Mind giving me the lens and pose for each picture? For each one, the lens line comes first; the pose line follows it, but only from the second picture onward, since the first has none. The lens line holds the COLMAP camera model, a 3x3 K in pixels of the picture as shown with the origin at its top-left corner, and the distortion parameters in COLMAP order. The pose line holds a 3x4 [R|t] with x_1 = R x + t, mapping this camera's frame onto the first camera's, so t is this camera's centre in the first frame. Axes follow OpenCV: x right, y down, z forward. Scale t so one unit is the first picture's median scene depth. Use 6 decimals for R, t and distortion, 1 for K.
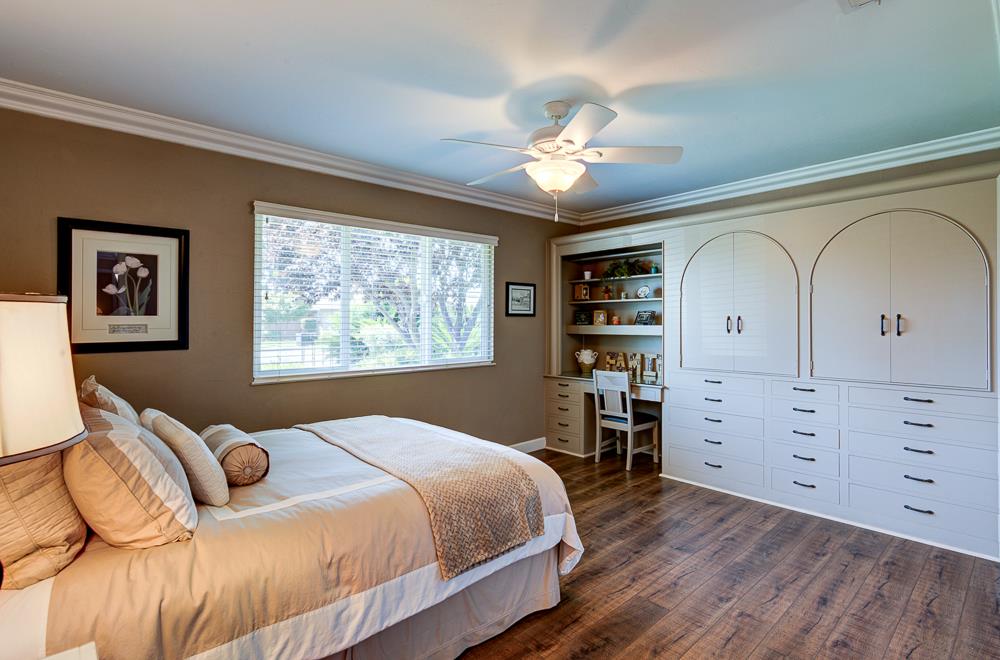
lens RADIAL K [[484.9, 0, 501.6], [0, 484.9, 319.5], [0, 0, 1]] dist [-0.000622, -0.000028]
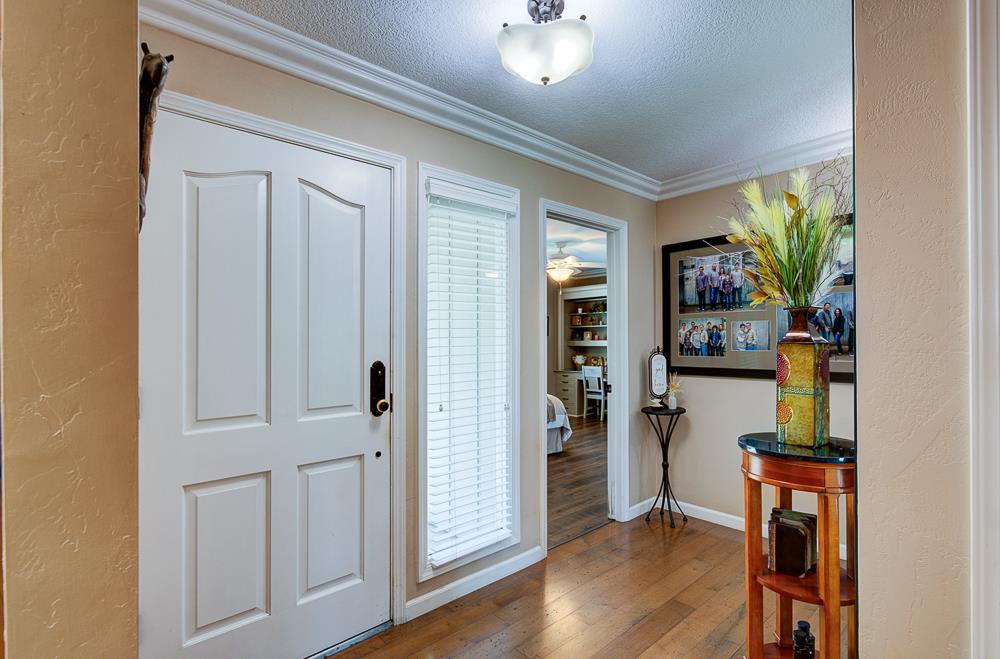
lens RADIAL K [[459.6, 0, 498.7], [0, 459.6, 337.2], [0, 0, 1]] dist [-0.000113, 0.000071]
pose [[0.999689, -0.000696, -0.024944, -0.067992], [0.000628, 0.999996, -0.002732, 0.004649], [0.024946, 0.002715, 0.999685, -0.632494]]
